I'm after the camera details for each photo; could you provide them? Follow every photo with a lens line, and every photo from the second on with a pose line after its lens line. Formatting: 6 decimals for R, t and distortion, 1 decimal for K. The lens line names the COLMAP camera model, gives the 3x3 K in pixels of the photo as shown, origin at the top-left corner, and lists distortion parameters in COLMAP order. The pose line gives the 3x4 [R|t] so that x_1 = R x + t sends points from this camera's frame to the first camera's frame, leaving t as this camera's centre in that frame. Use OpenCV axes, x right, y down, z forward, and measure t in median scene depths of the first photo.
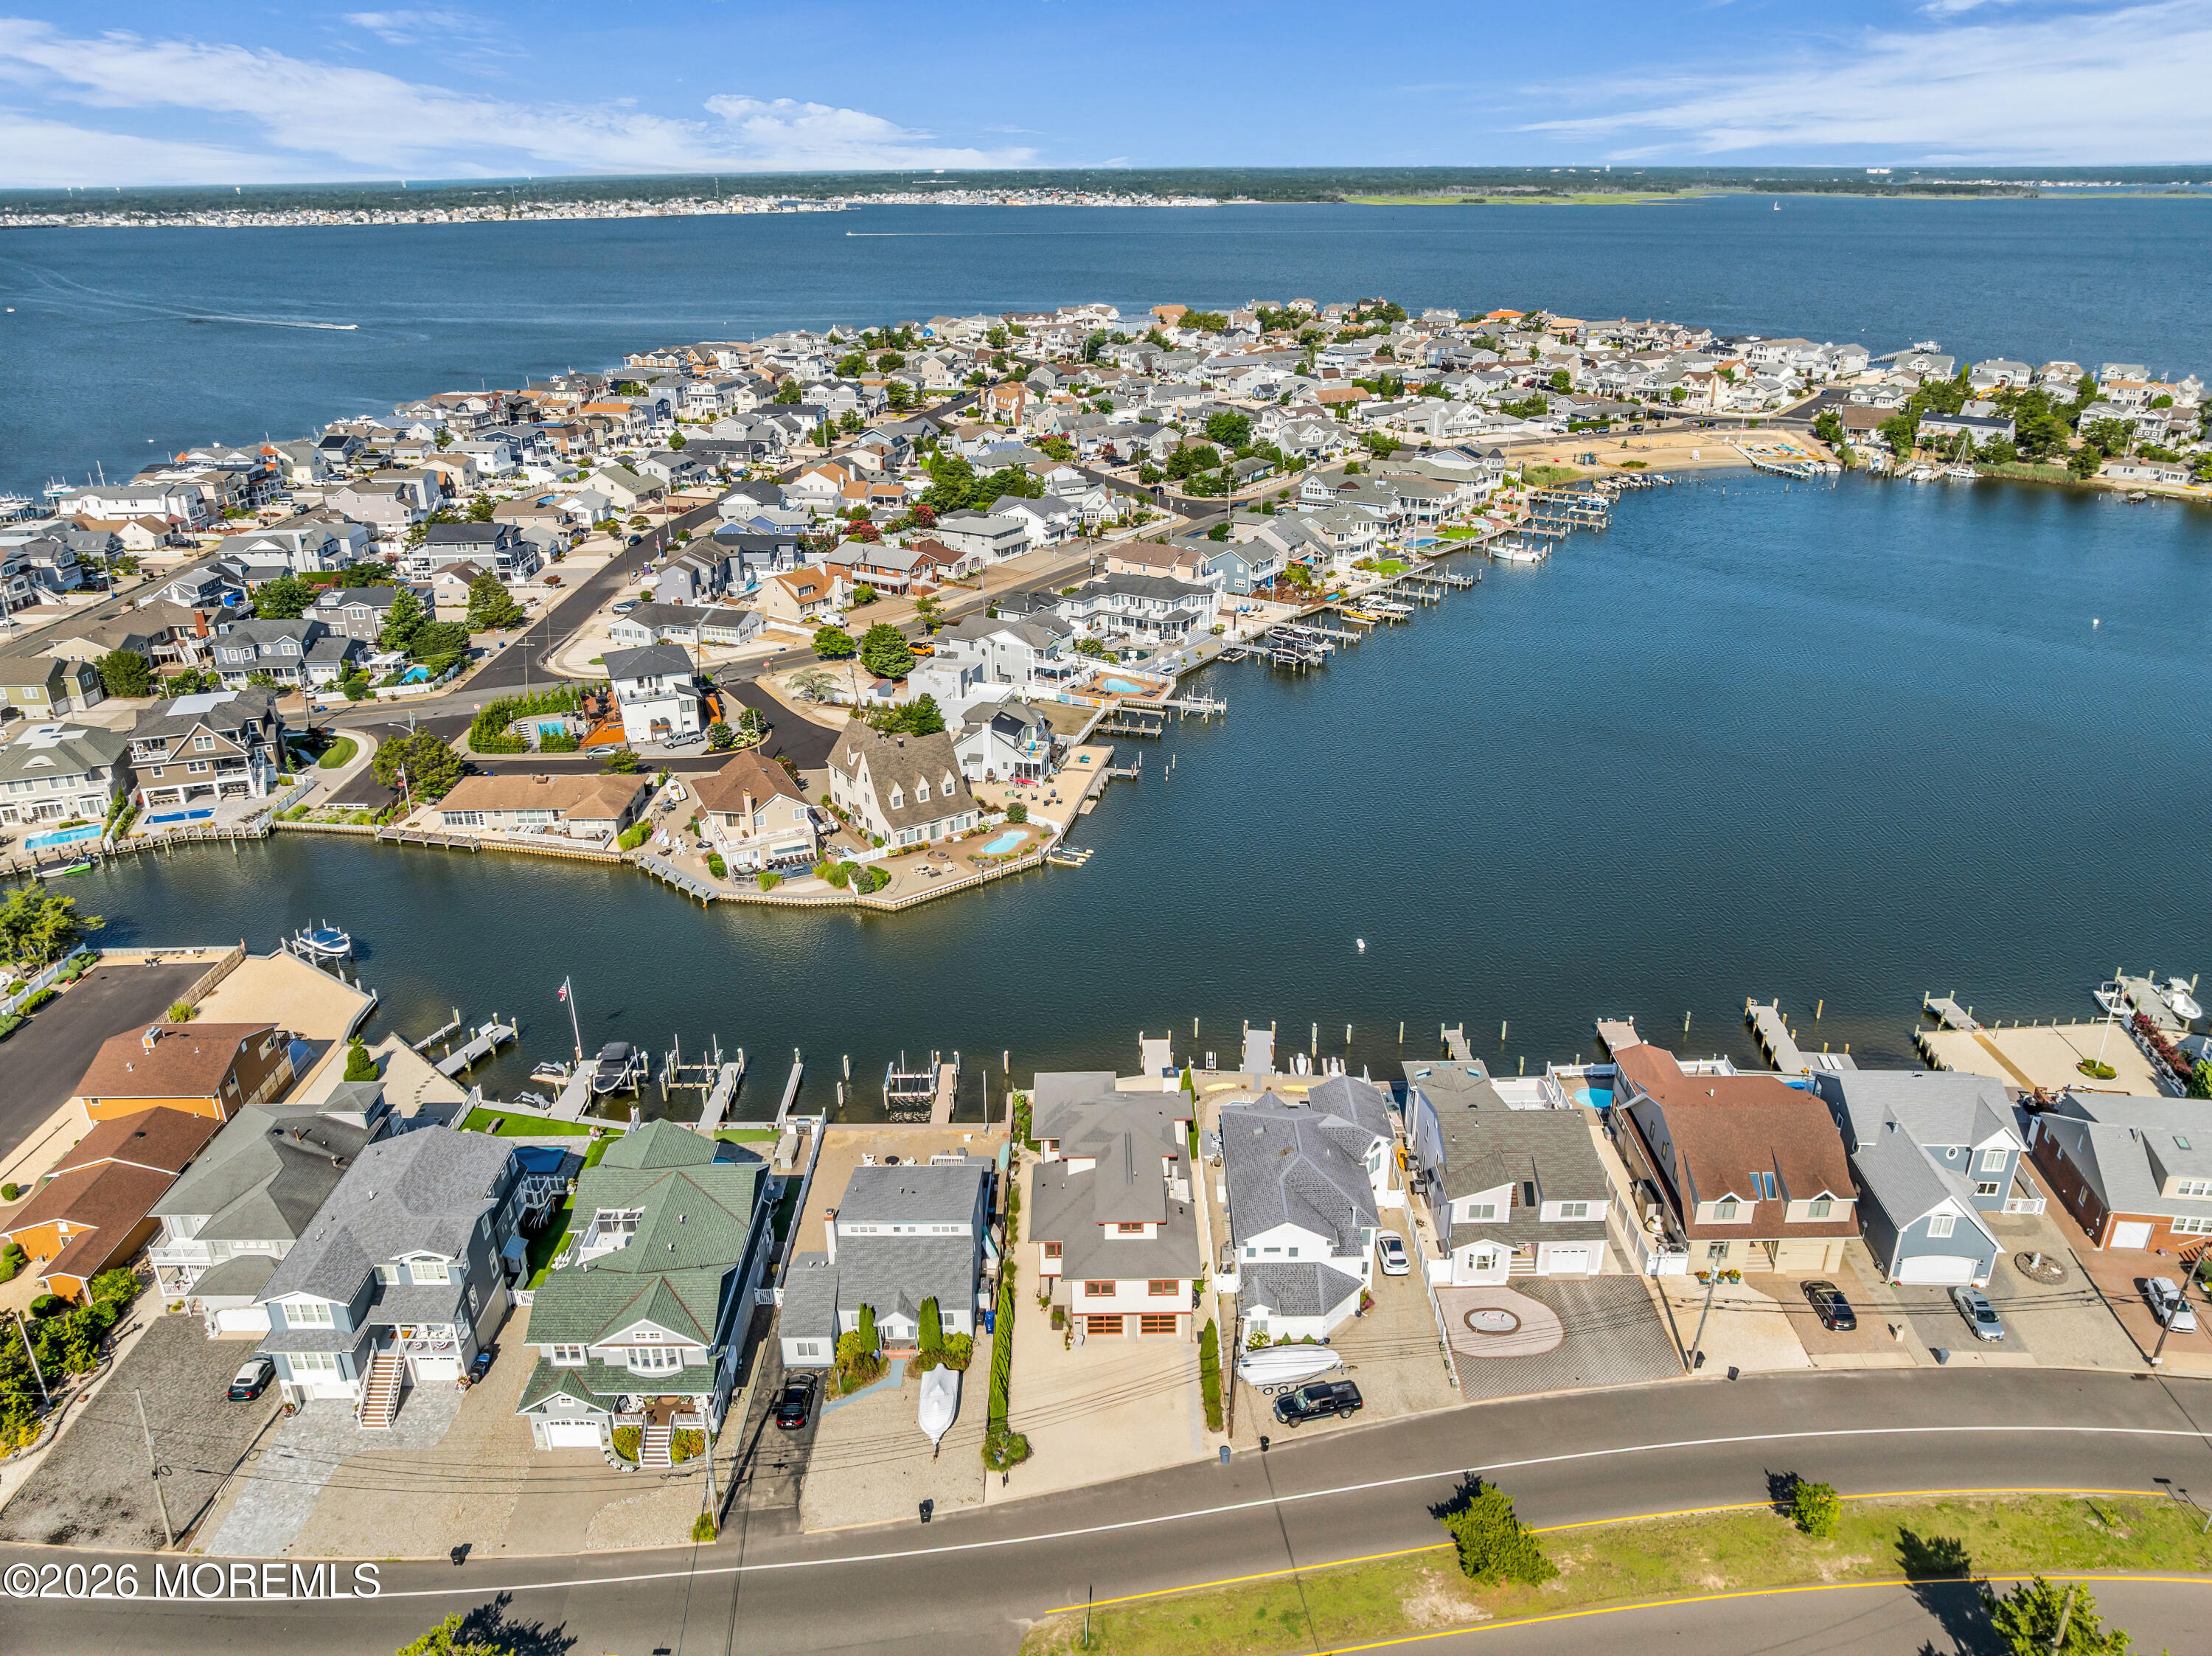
lens RADIAL K [[1567.8, 0, 1108.7], [0, 1567.8, 807.5], [0, 0, 1]] dist [-0.036985, -0.003277]
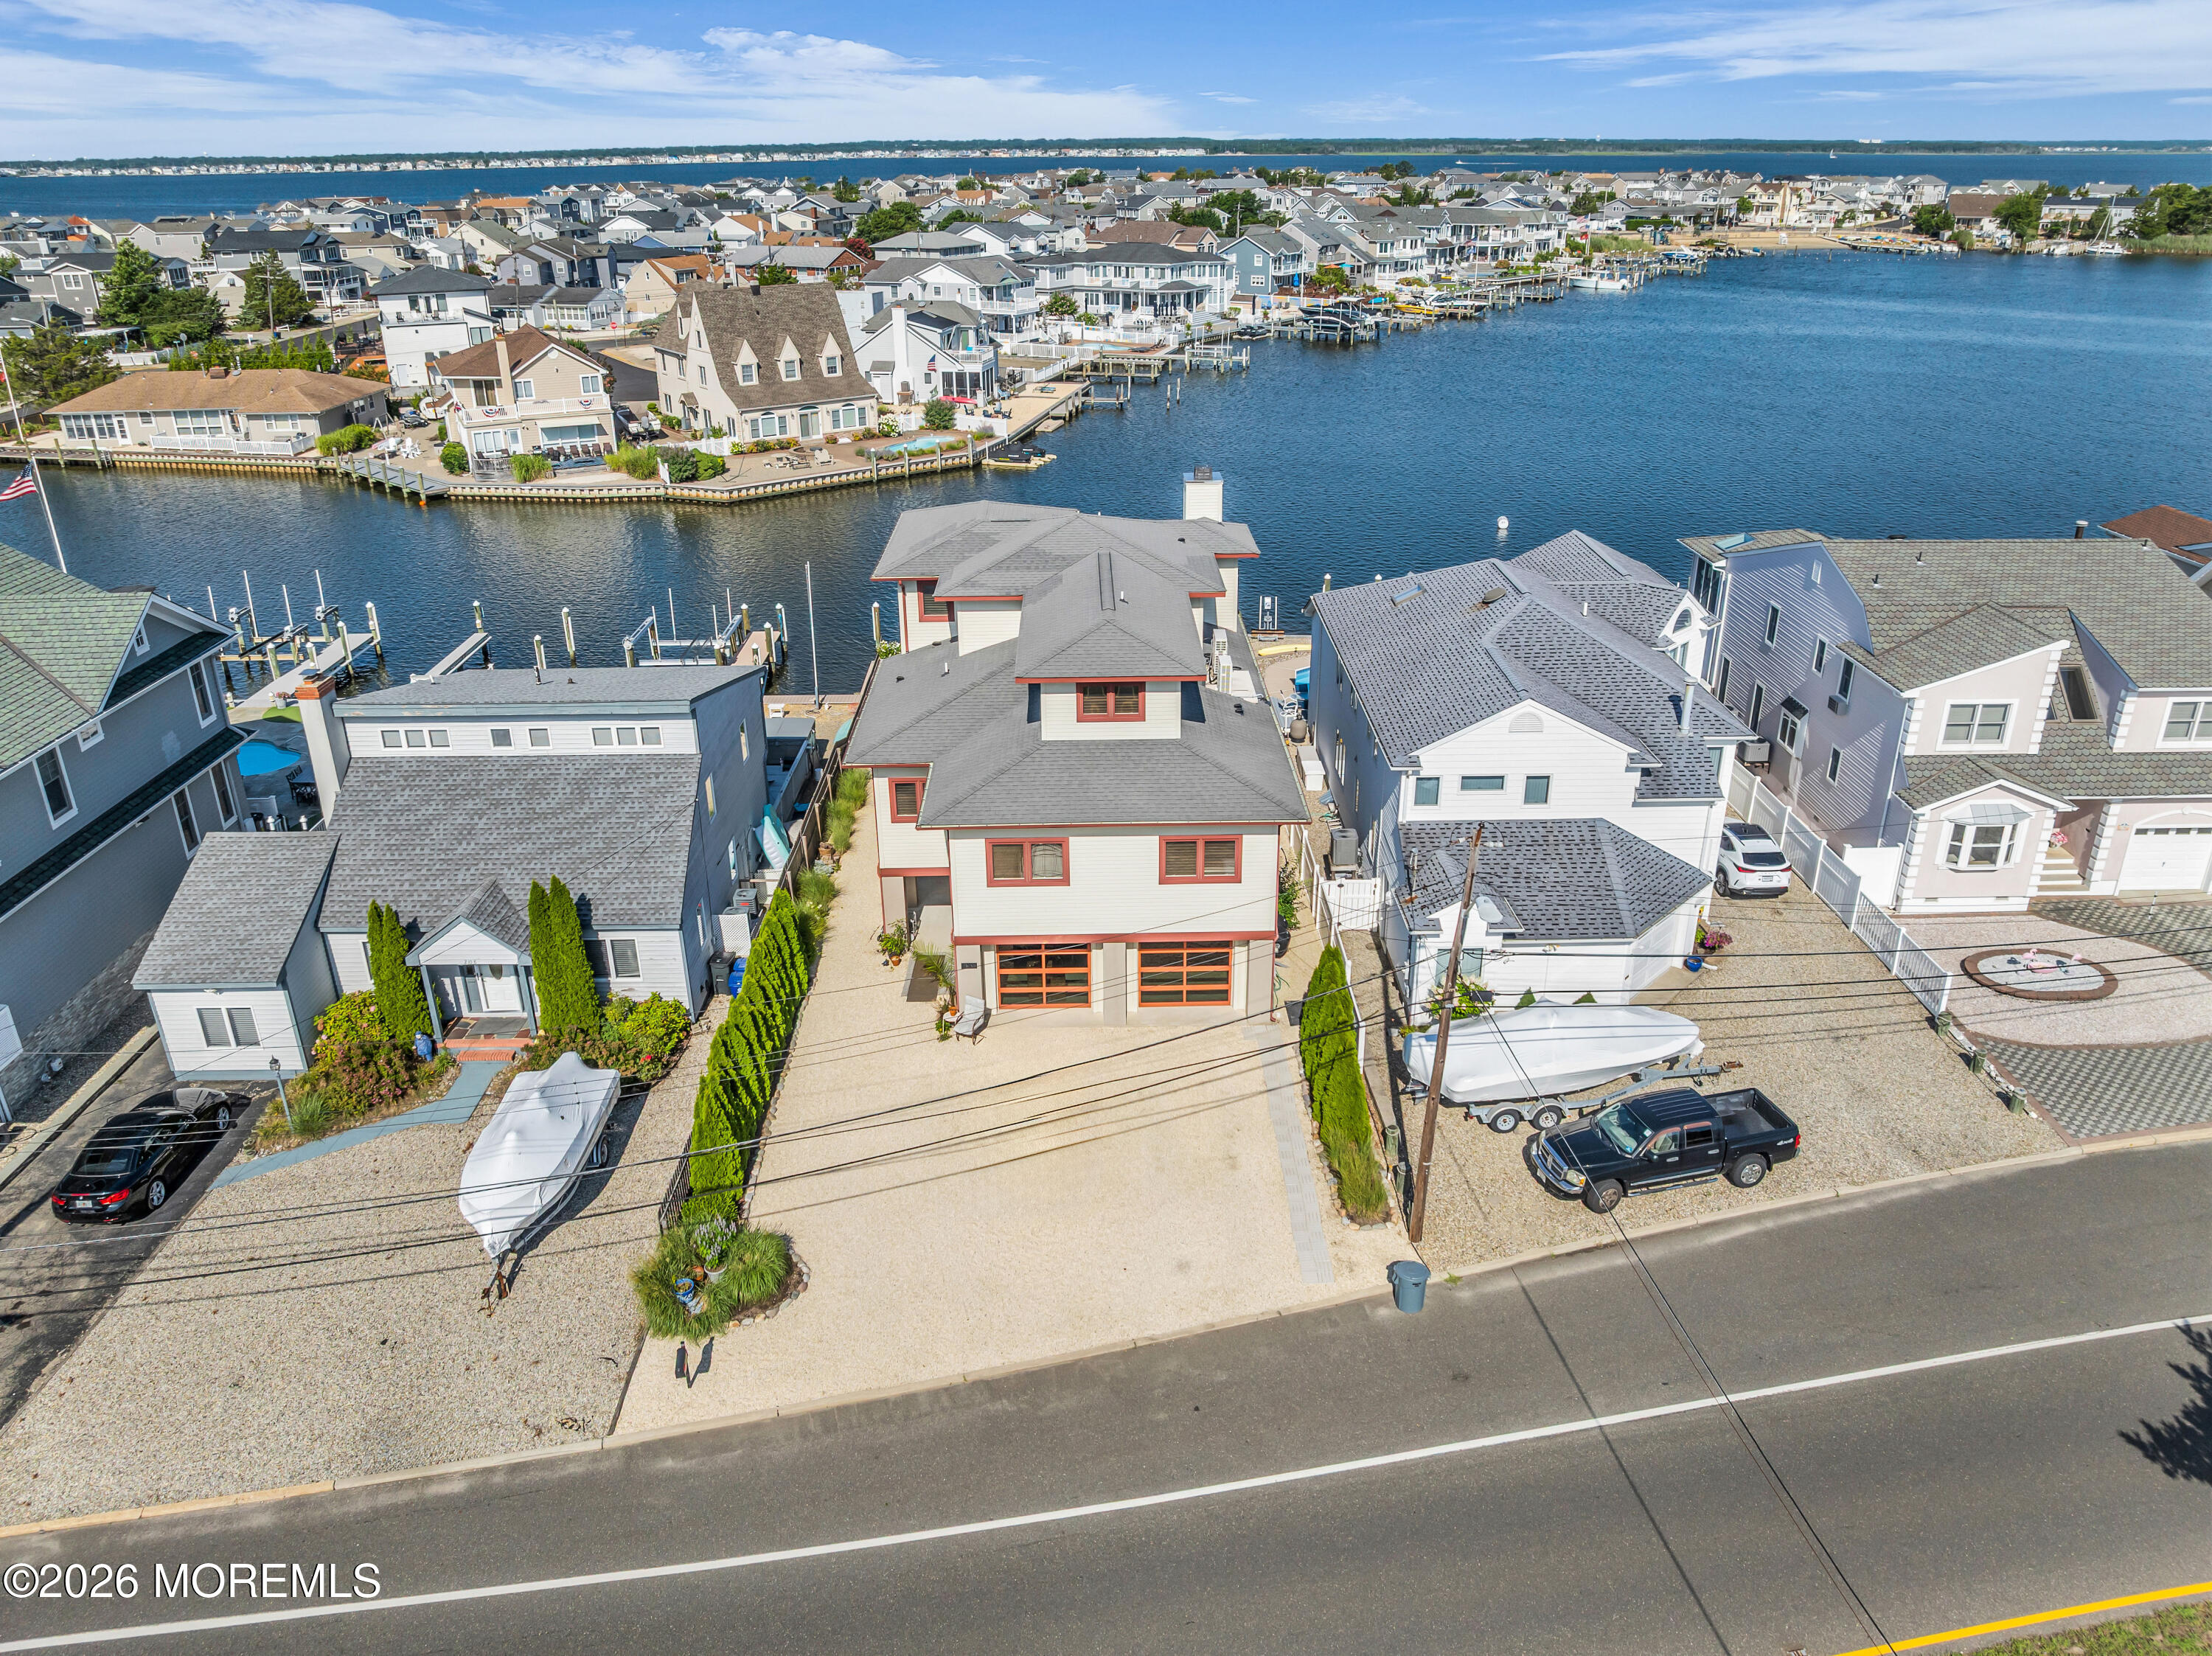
lens RADIAL K [[1567.8, 0, 1108.7], [0, 1567.8, 807.5], [0, 0, 1]] dist [-0.036985, -0.003277]
pose [[0.999964, -0.003620, 0.007686, 0.006212], [0.003539, 0.999938, 0.010520, 0.167251], [-0.007723, -0.010492, 0.999915, 0.363627]]
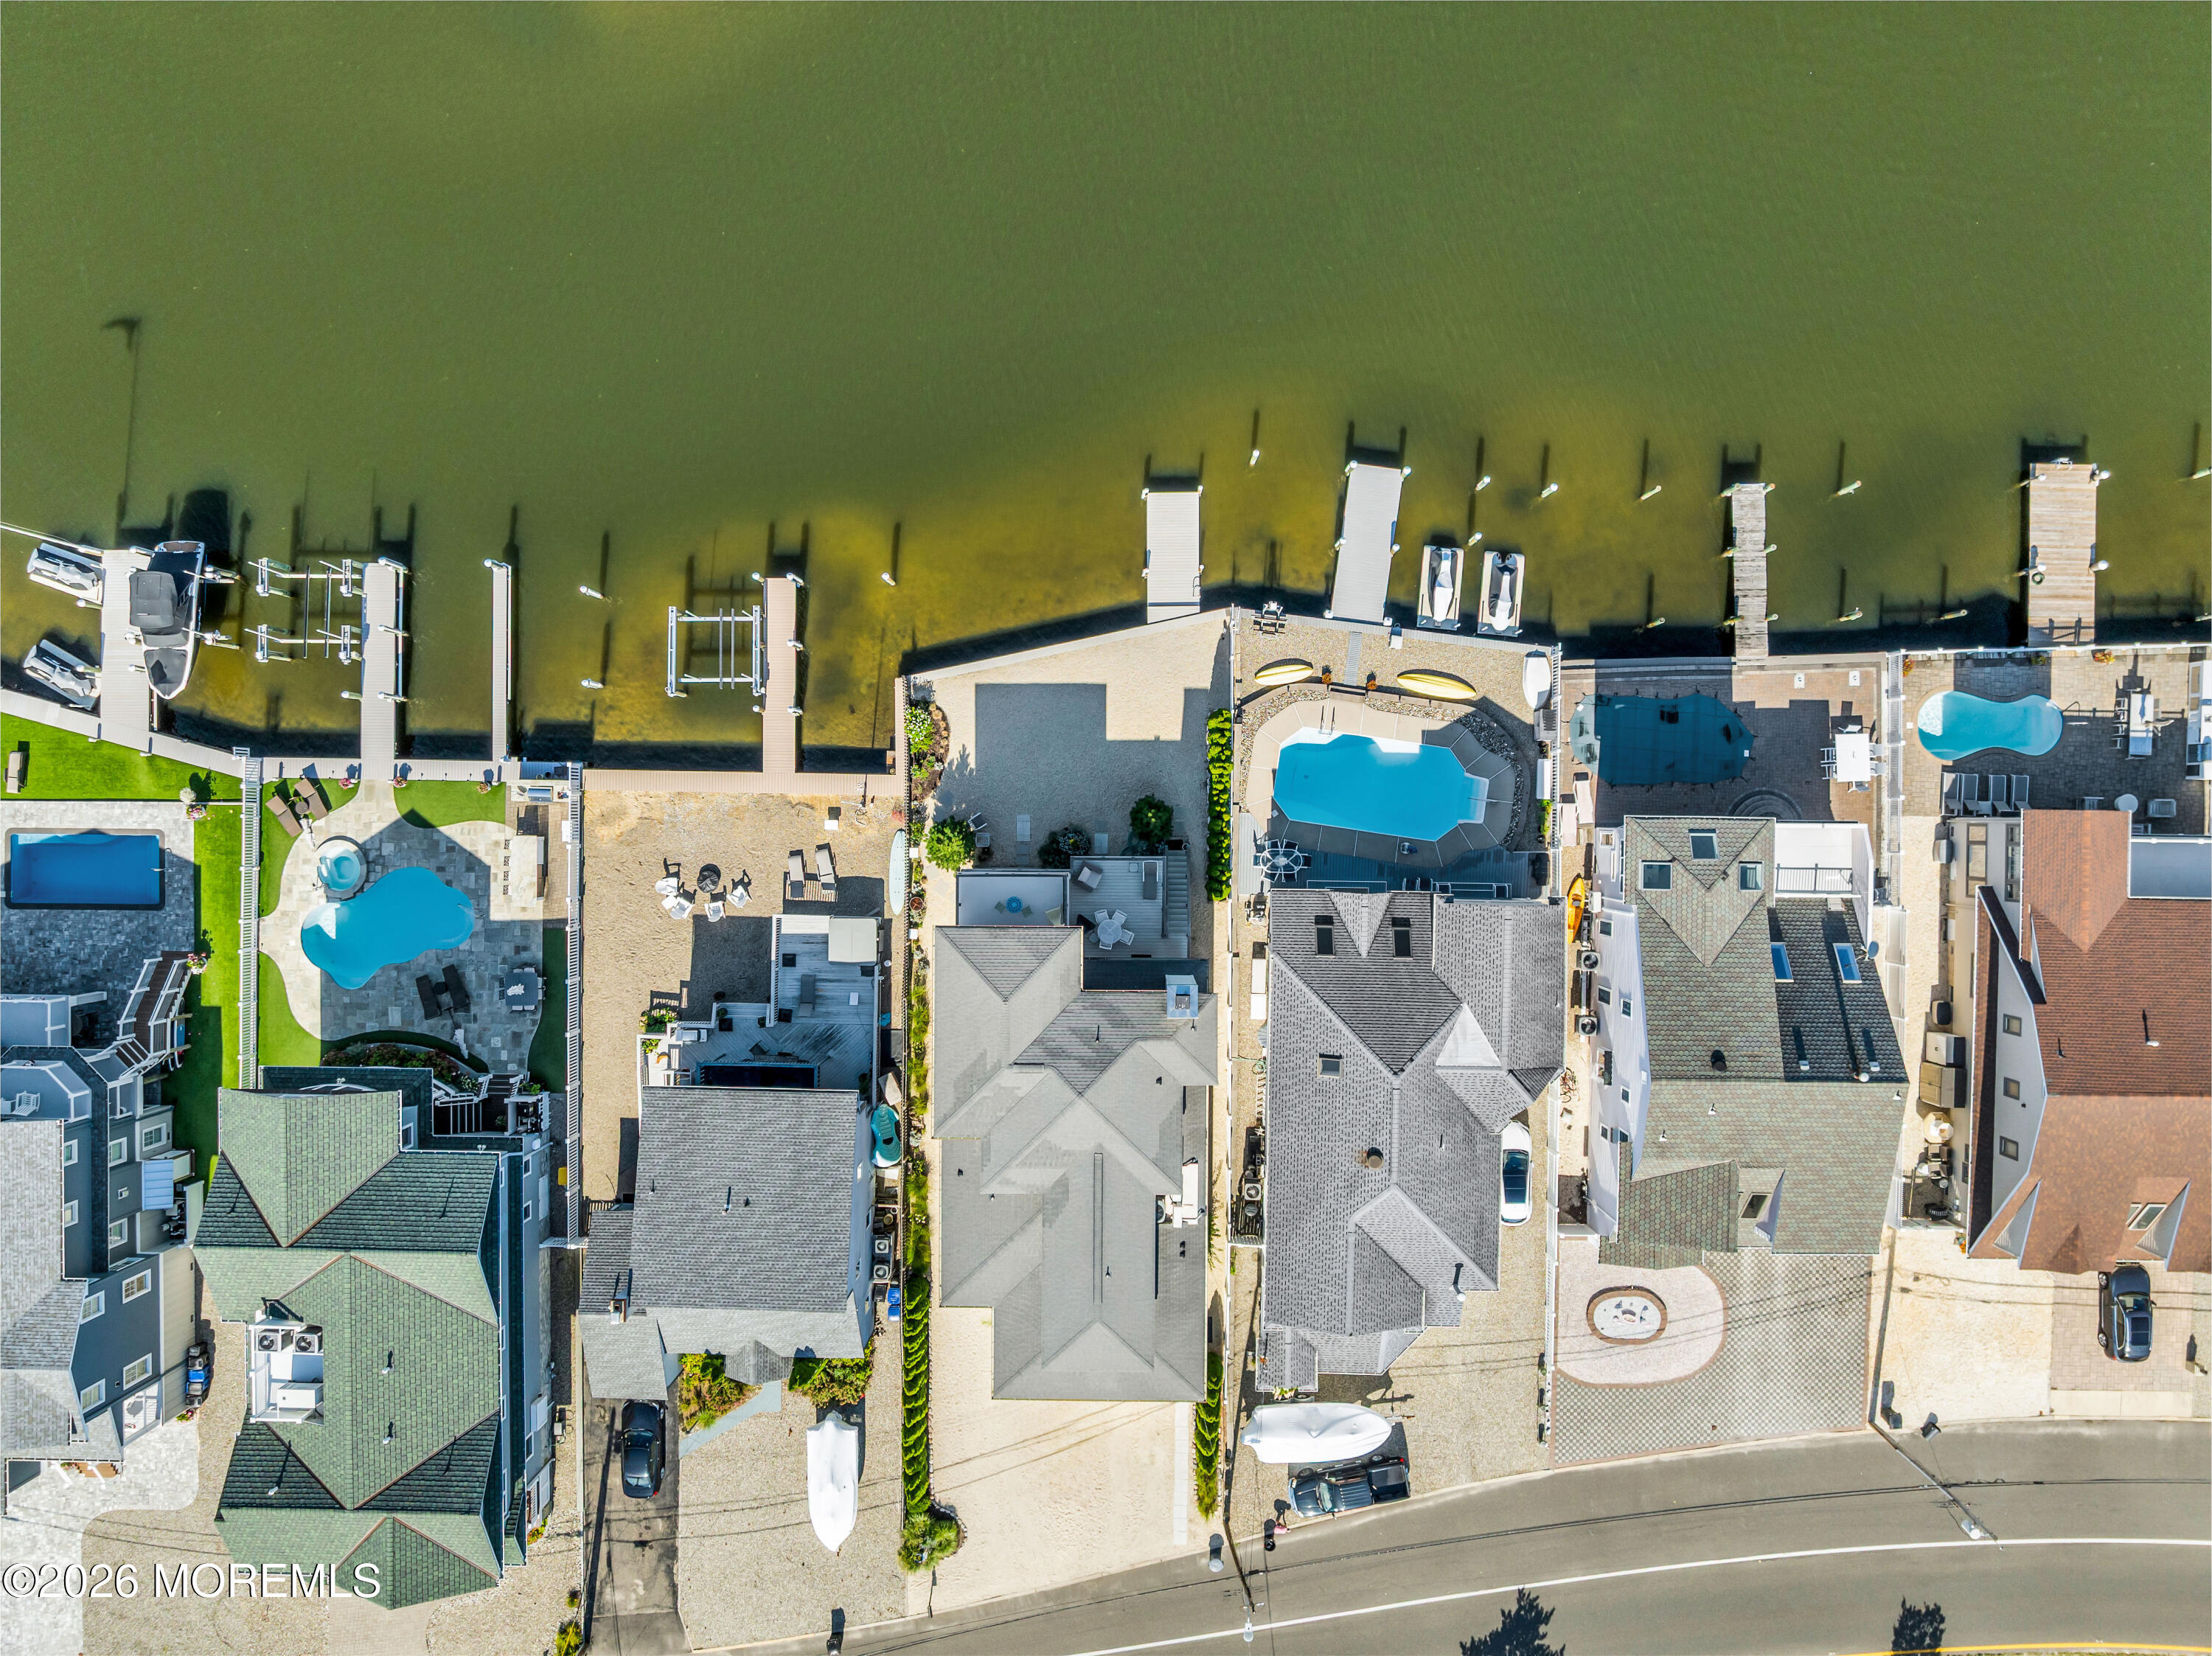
lens RADIAL K [[1567.8, 0, 1108.7], [0, 1567.8, 807.5], [0, 0, 1]] dist [-0.036985, -0.003277]
pose [[0.999841, 0.016996, -0.005314, 0.010563], [-0.001474, 0.376399, 0.926457, -0.230149], [0.017746, -0.926302, 0.376364, 0.557460]]
